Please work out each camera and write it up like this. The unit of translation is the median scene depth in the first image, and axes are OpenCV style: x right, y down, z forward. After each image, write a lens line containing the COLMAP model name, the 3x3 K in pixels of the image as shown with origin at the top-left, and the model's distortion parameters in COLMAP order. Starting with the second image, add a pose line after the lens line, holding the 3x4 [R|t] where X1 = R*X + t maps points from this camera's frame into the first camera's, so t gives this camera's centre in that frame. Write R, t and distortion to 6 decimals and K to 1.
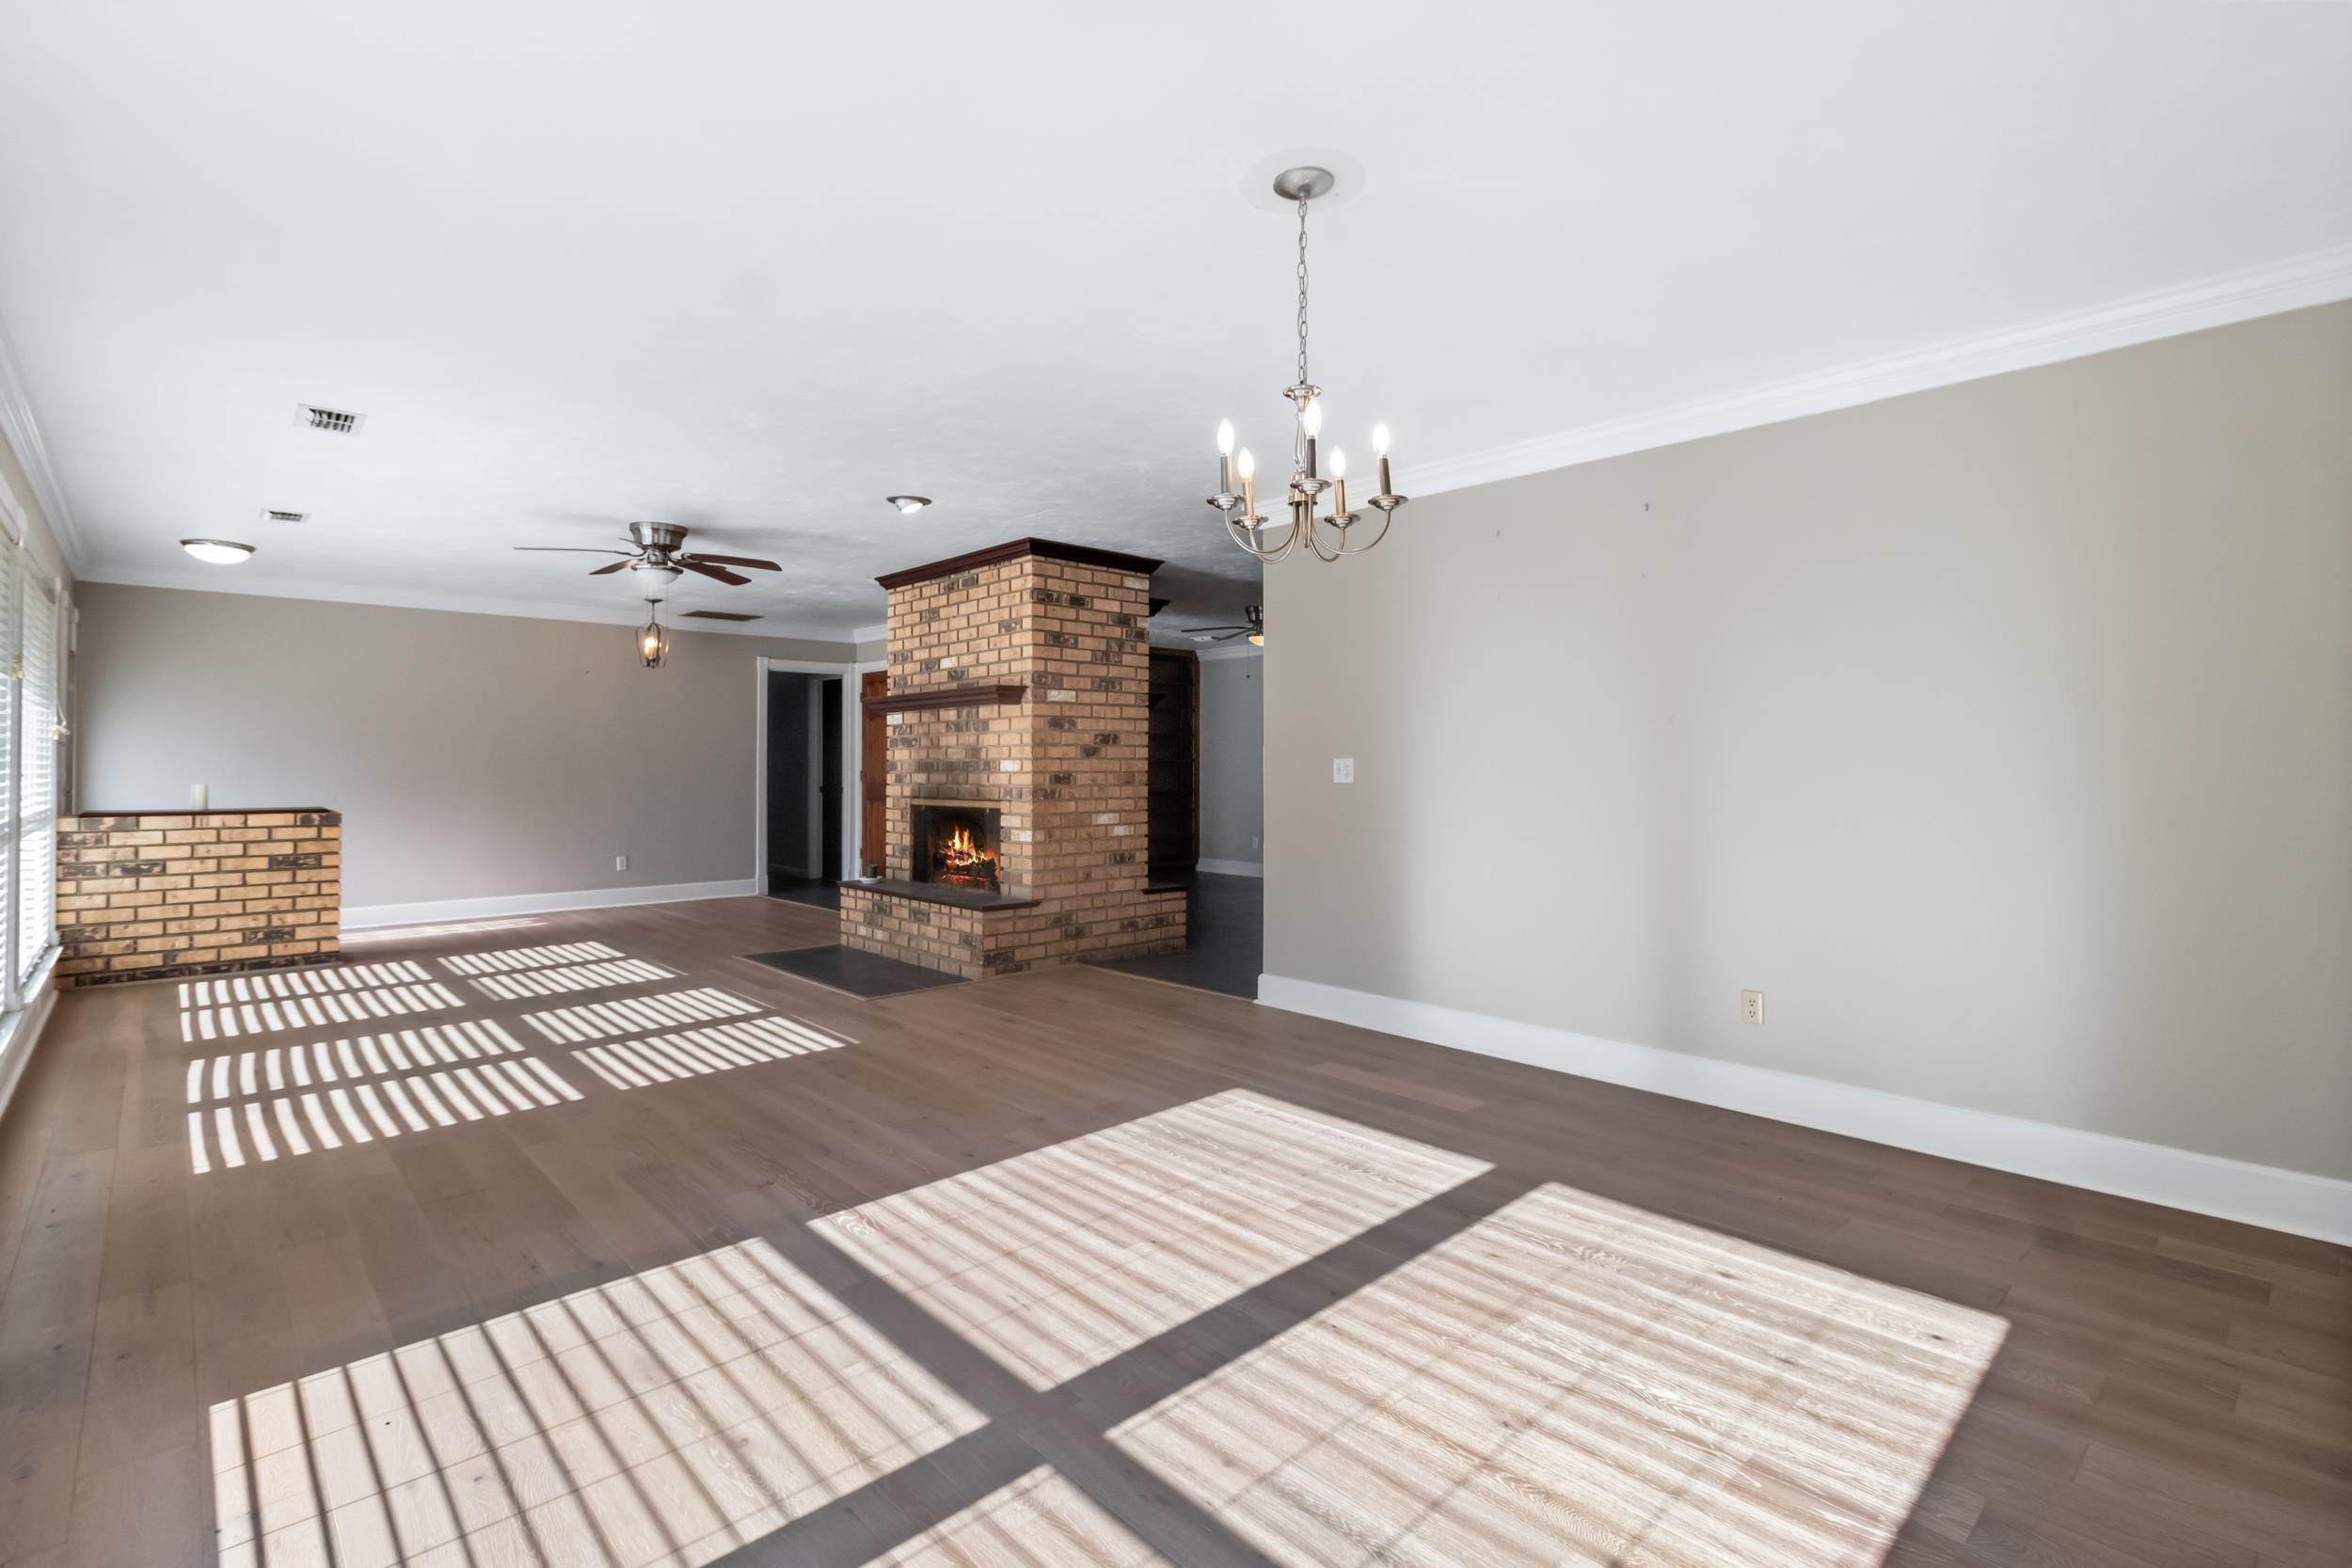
lens RADIAL K [[1095.3, 0, 1186.9], [0, 1095.3, 745.2], [0, 0, 1]] dist [0.002433, -0.000378]
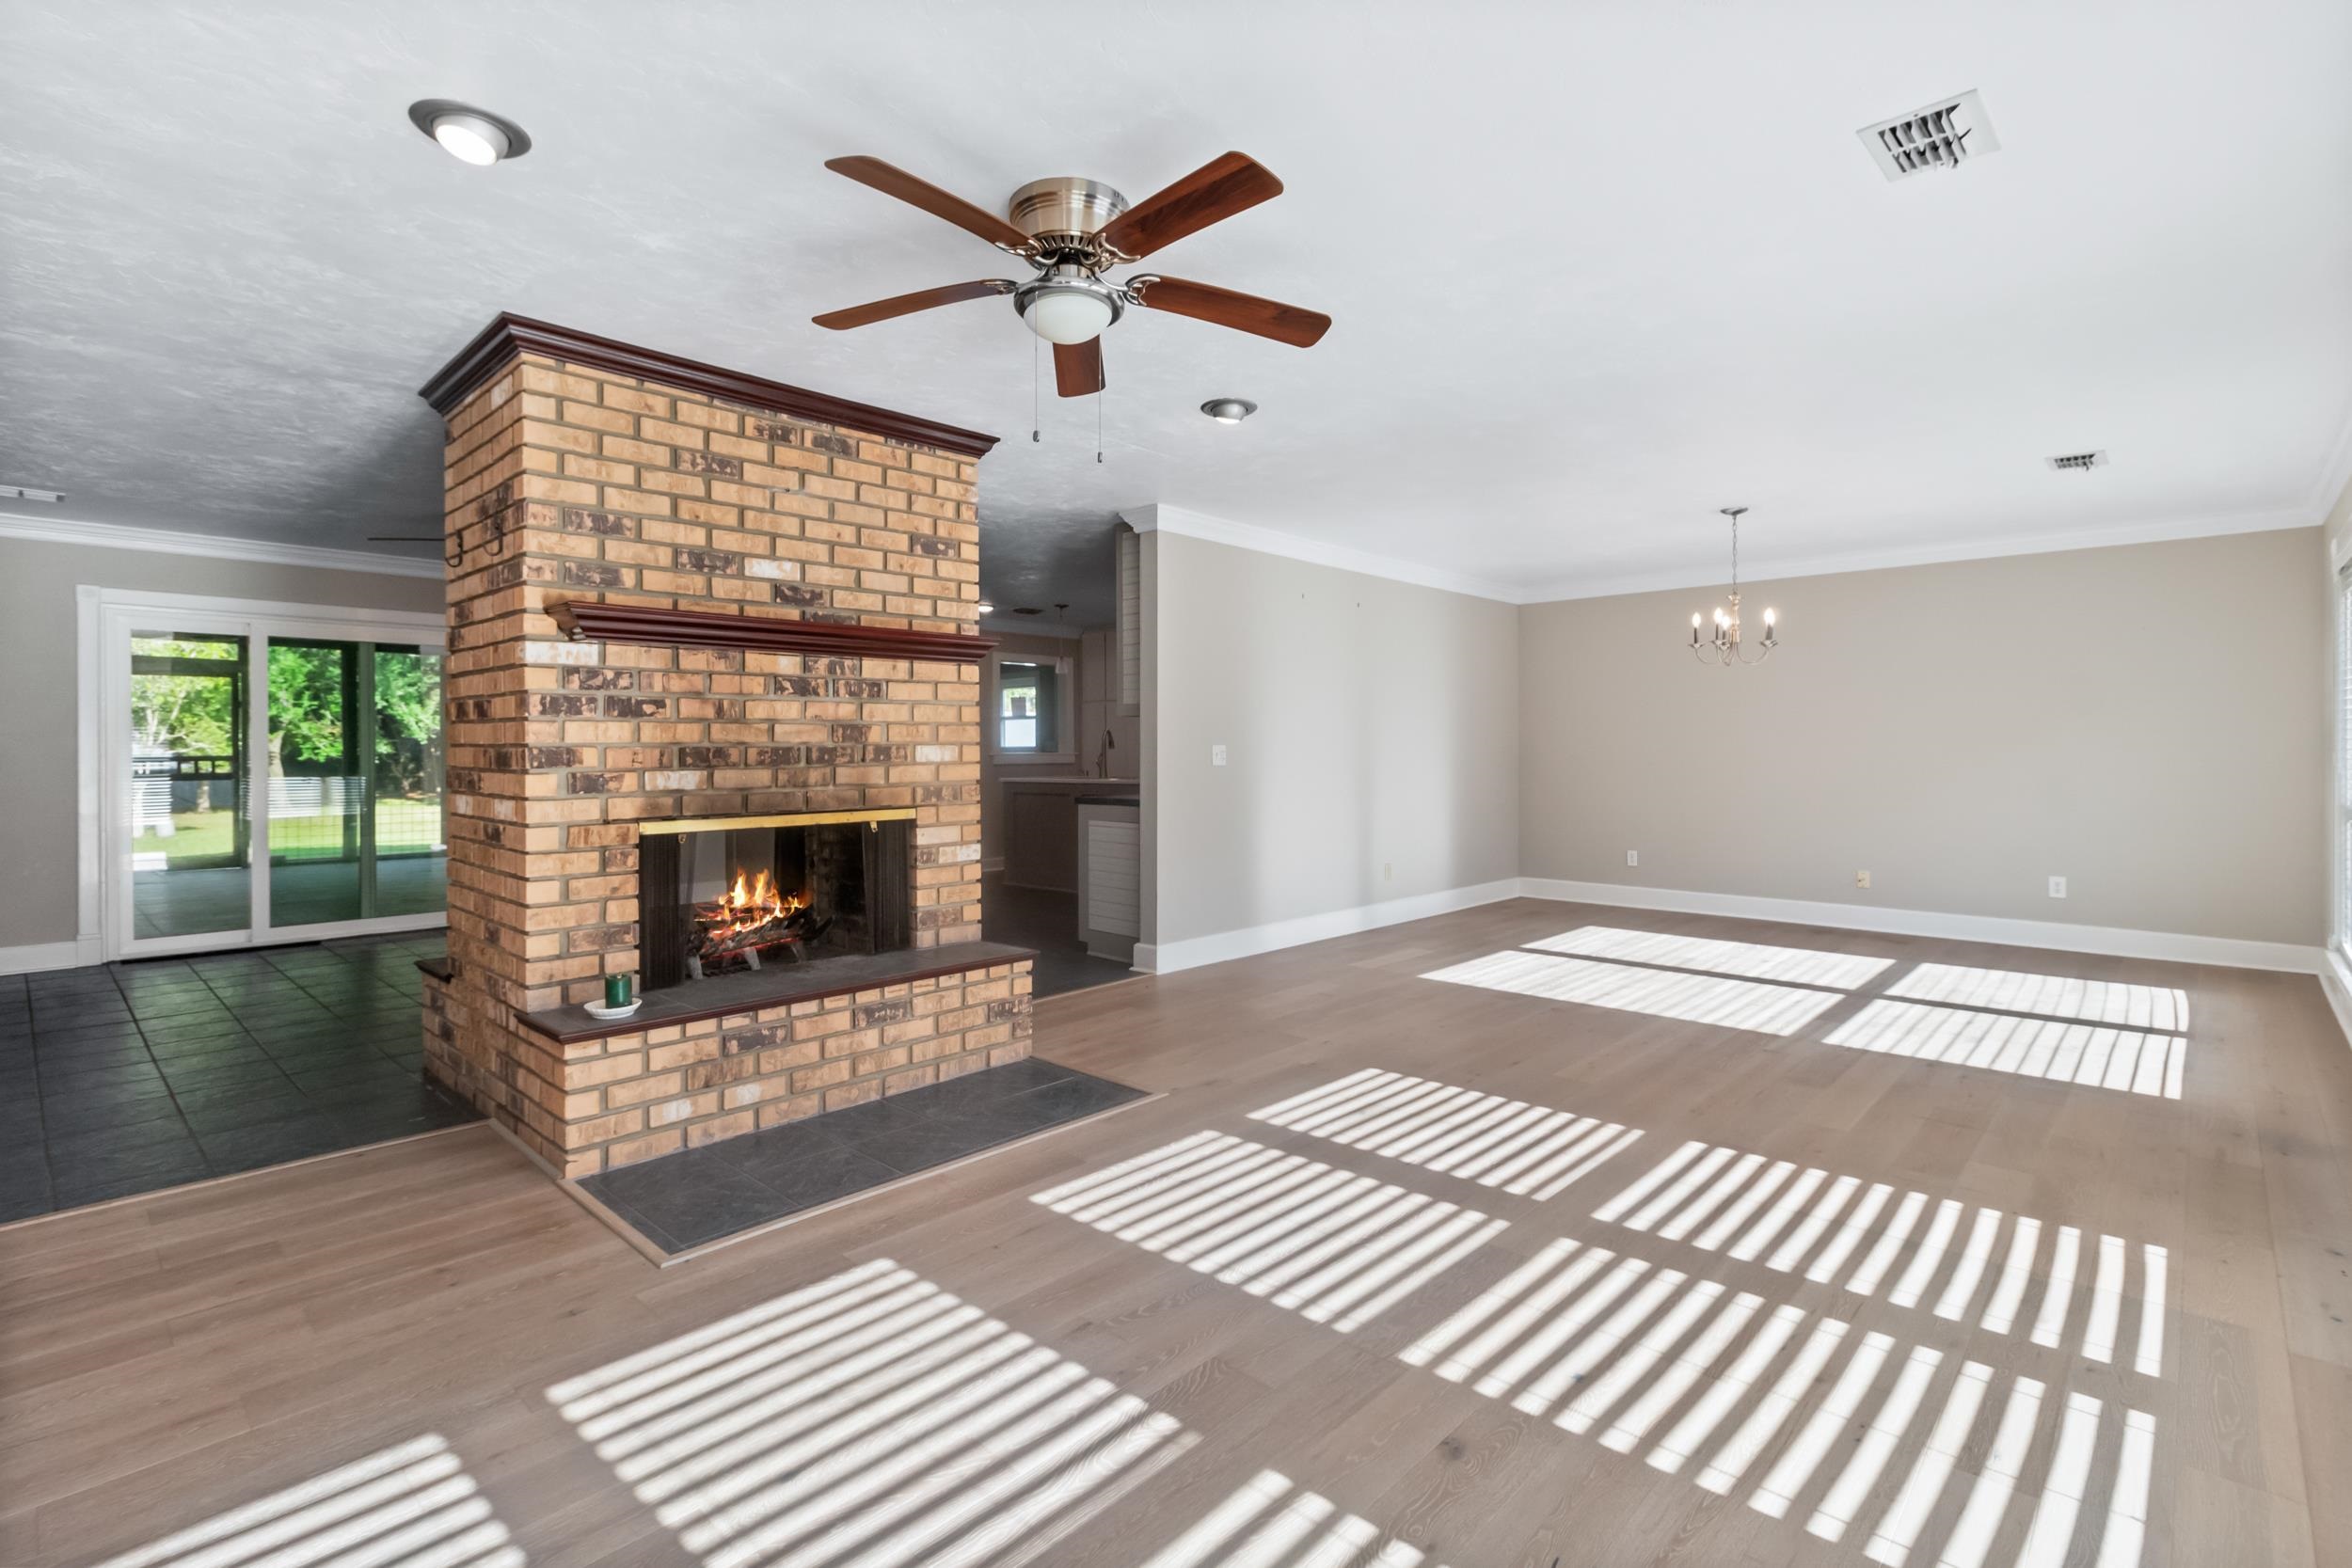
lens RADIAL K [[1095.3, 0, 1134.3], [0, 1095.3, 750.5], [0, 0, 1]] dist [0.002433, -0.000378]
pose [[-0.047248, -0.006482, 0.998862, -0.857368], [-0.020607, 0.999772, 0.005513, 0.010681], [-0.998671, -0.020323, -0.047371, 0.923908]]
